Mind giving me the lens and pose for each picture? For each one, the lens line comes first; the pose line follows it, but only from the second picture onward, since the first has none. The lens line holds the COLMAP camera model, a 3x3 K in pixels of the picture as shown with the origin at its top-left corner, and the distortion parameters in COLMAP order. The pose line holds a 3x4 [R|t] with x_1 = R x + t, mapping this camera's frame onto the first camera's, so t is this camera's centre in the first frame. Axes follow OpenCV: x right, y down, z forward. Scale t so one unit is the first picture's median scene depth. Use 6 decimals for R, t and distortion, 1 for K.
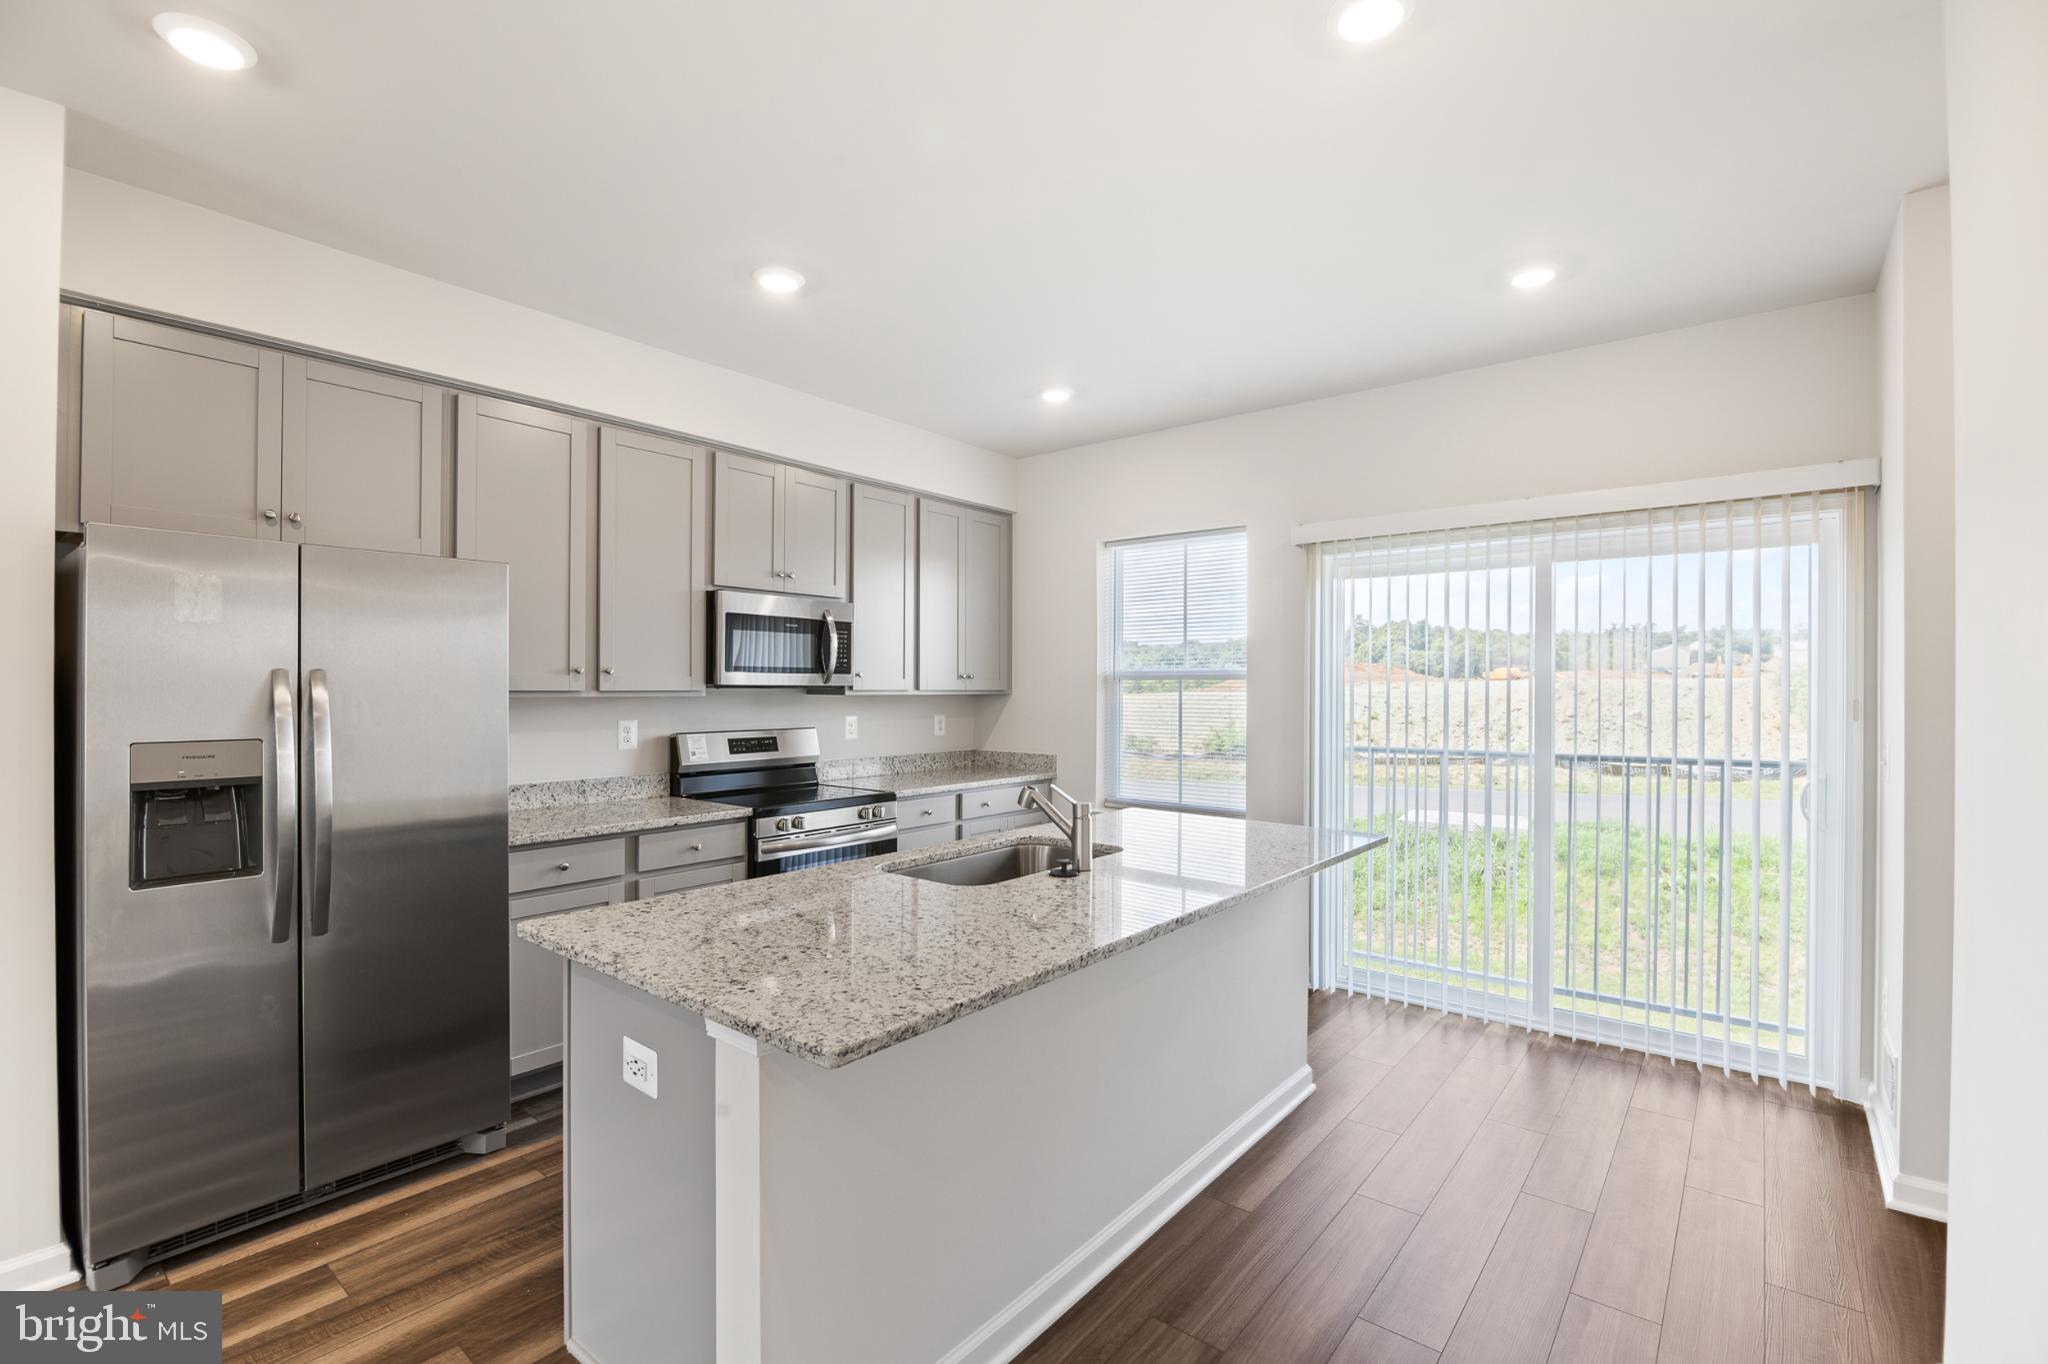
lens RADIAL K [[919.6, 0, 1032.0], [0, 919.6, 687.0], [0, 0, 1]] dist [-0.011889, -0.002054]
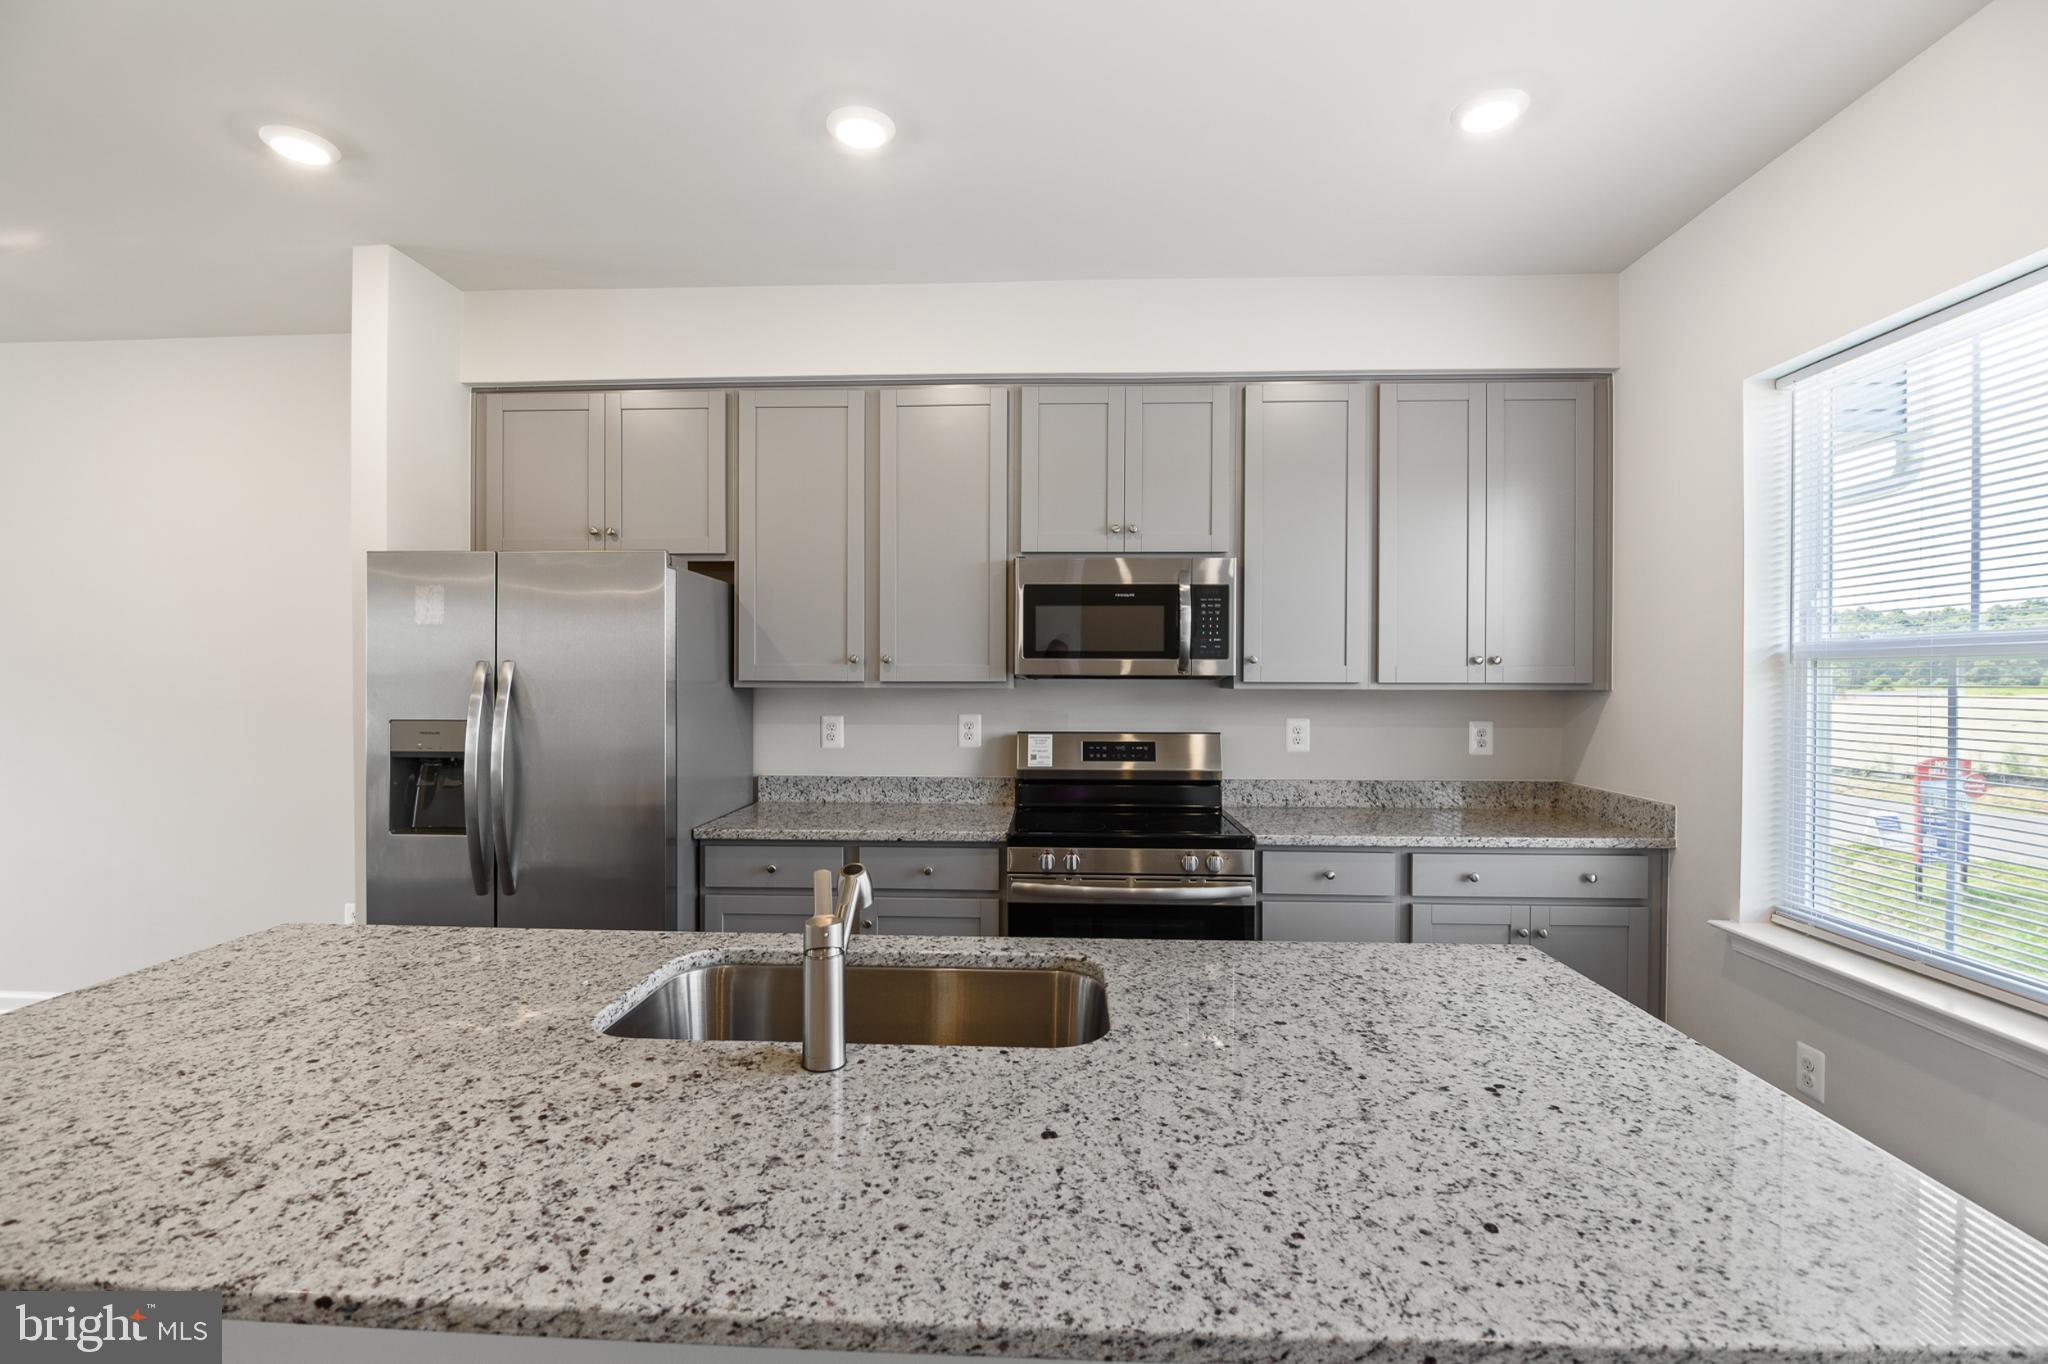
lens RADIAL K [[919.6, 0, 1014.6], [0, 919.6, 684.8], [0, 0, 1]] dist [-0.011889, -0.002054]
pose [[0.582034, 0.004307, -0.813153, 0.291320], [-0.000918, 0.999989, 0.004639, 0.002745], [0.813164, -0.001954, 0.582031, 0.482792]]
